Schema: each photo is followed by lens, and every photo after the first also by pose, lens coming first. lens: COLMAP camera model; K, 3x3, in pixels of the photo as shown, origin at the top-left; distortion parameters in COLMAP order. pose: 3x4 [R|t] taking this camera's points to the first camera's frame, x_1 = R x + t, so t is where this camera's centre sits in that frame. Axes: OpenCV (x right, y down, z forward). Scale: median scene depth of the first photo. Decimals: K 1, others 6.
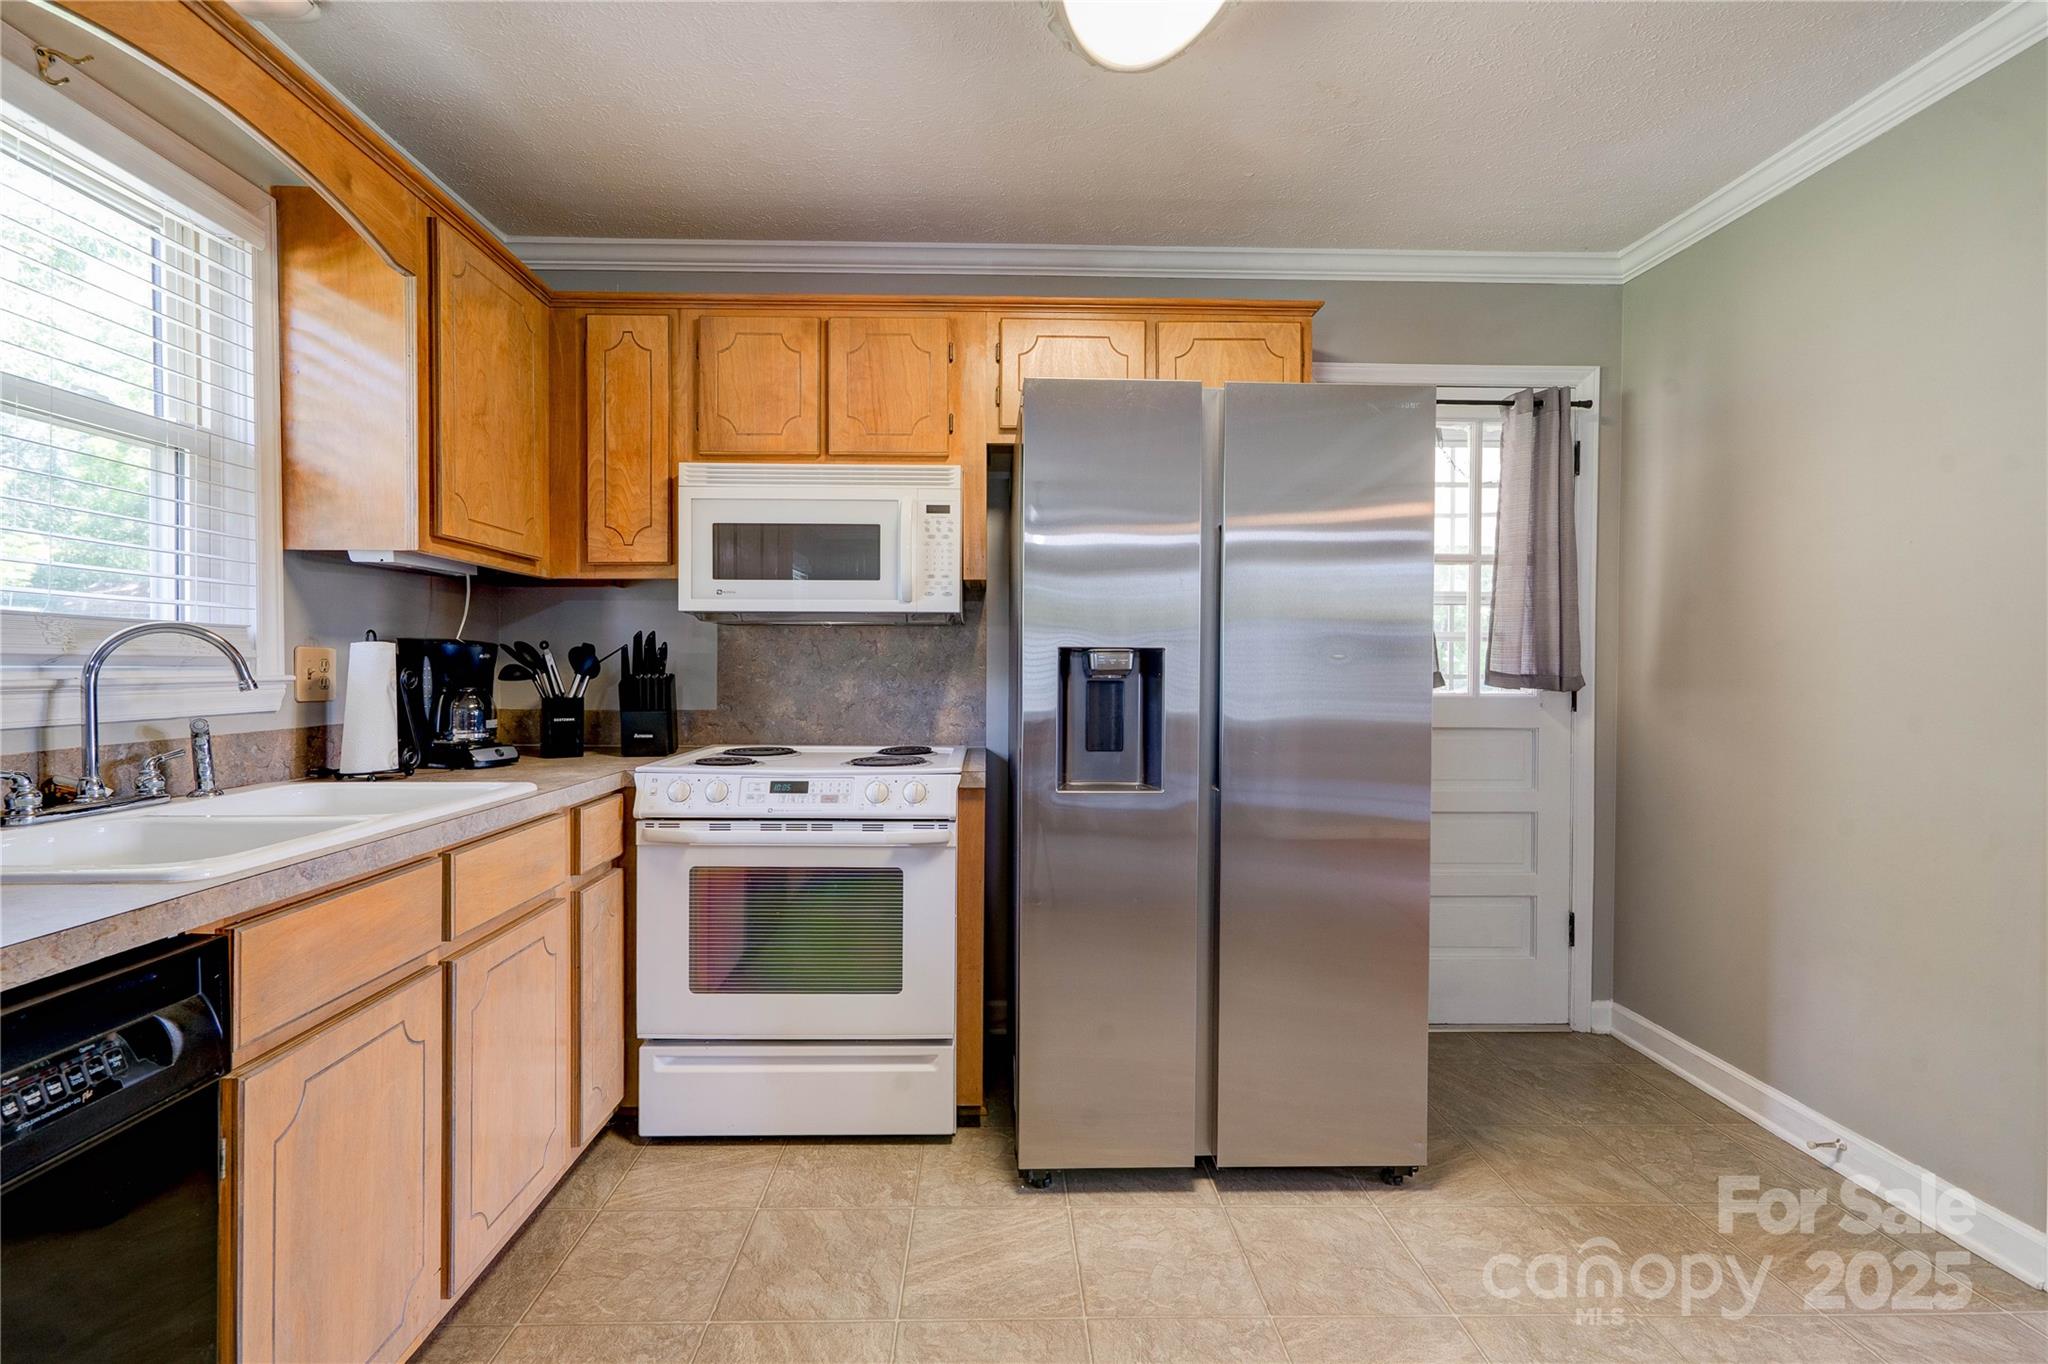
lens RADIAL K [[940.3, 0, 1024.0], [0, 940.3, 682.0], [0, 0, 1]] dist [-0.003189, 0.013338]
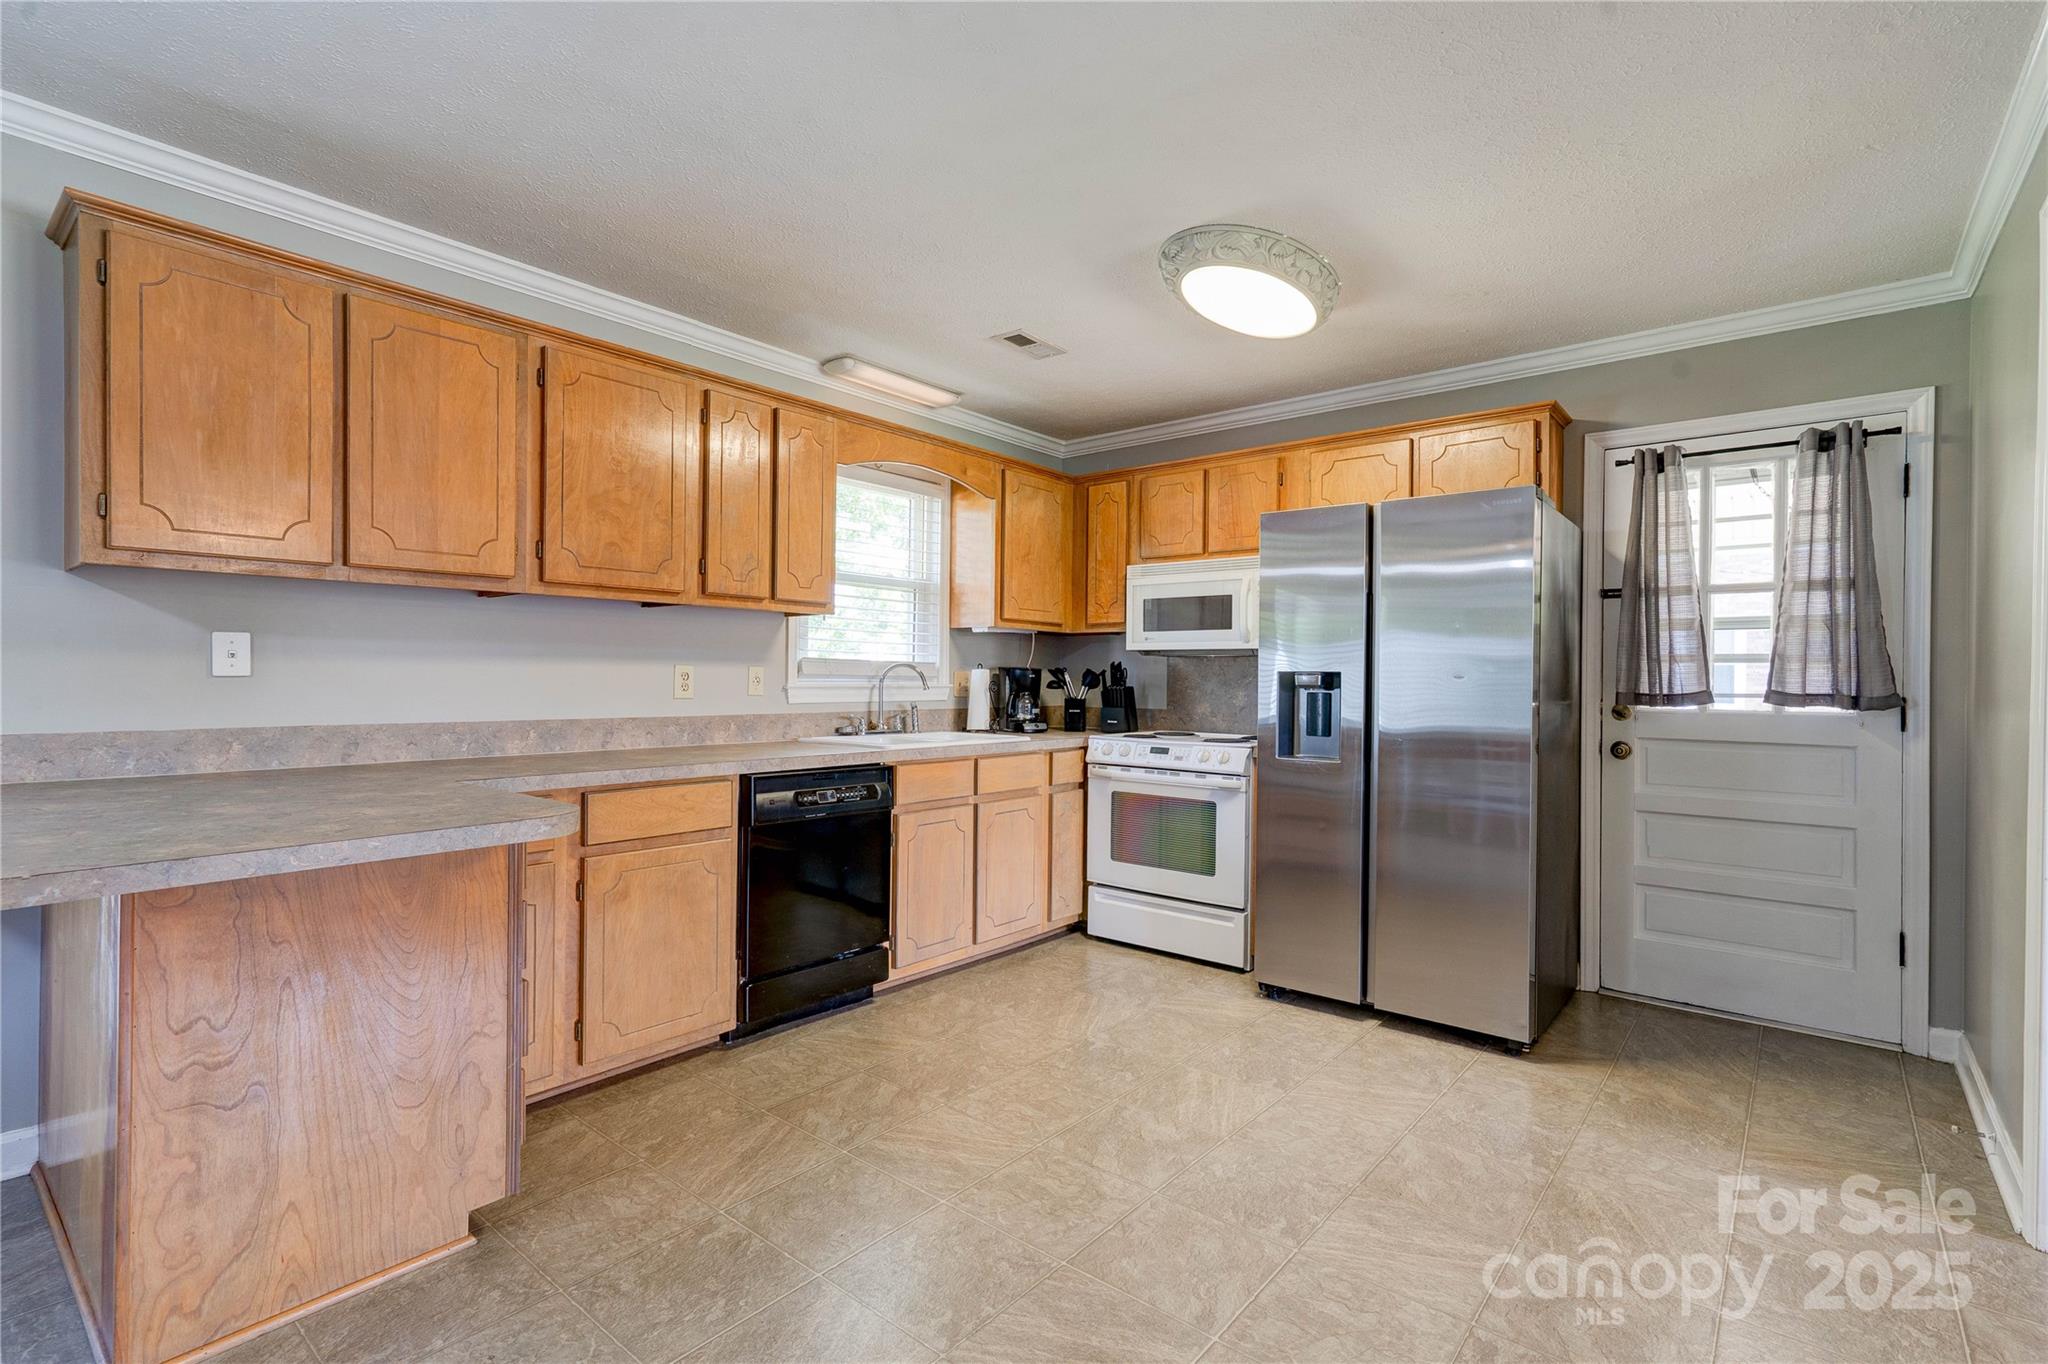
lens RADIAL K [[940.3, 0, 1024.0], [0, 940.3, 682.0], [0, 0, 1]] dist [-0.003189, 0.013338]
pose [[0.760486, 0.004863, -0.649337, 0.700631], [-0.017934, 0.999748, -0.013515, 0.011961], [0.649107, 0.021923, 0.760381, -0.507708]]
